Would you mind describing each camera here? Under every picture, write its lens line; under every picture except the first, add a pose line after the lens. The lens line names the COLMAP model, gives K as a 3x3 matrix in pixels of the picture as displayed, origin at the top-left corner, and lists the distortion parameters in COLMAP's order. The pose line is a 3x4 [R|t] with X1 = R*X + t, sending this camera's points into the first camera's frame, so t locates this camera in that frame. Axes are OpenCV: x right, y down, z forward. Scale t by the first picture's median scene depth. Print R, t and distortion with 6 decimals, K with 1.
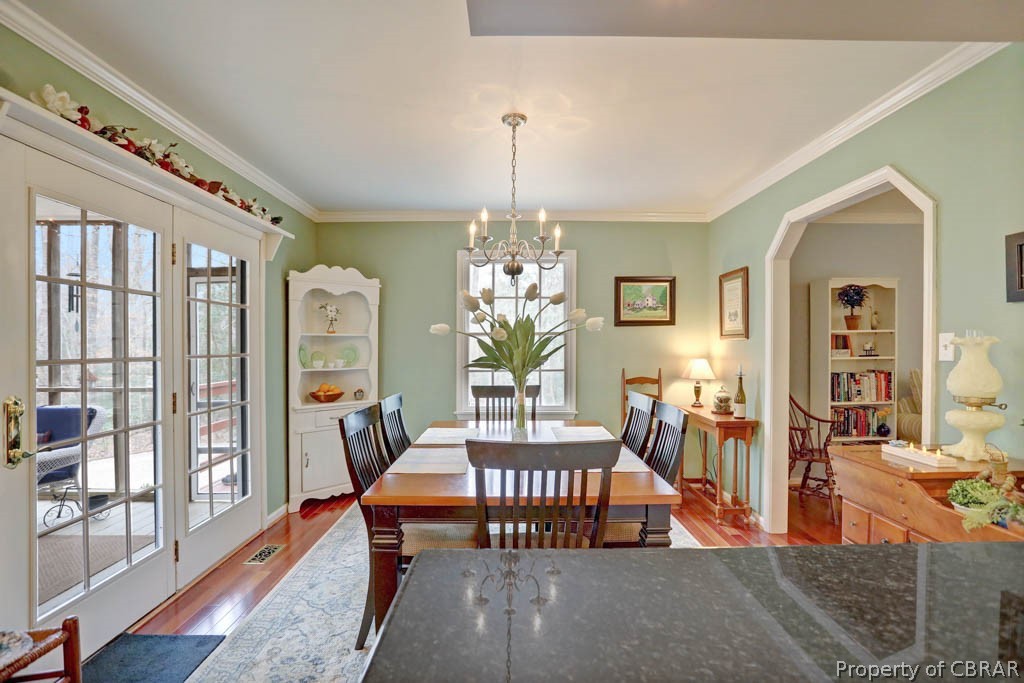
lens RADIAL K [[502.5, 0, 509.9], [0, 502.5, 350.9], [0, 0, 1]] dist [-0.037872, 0.001904]
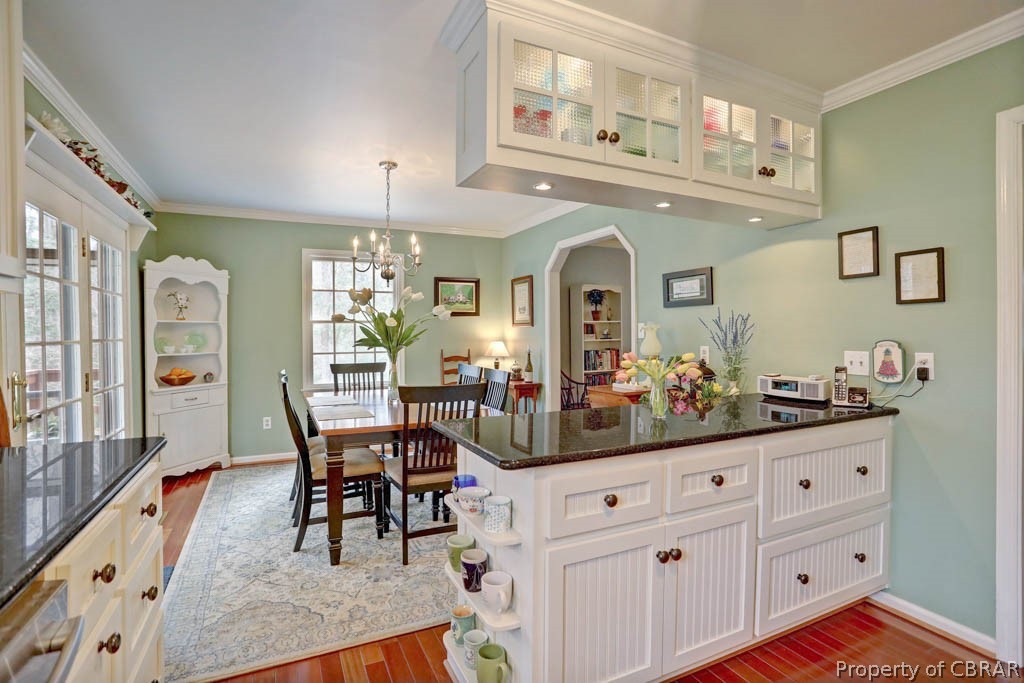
lens RADIAL K [[502.5, 0, 515.5], [0, 502.5, 337.9], [0, 0, 1]] dist [-0.037872, 0.001904]
pose [[0.901457, -0.005958, 0.432827, -0.171604], [0.007644, 0.999968, -0.002155, 0.010371], [-0.432800, 0.005251, 0.901475, -0.244108]]
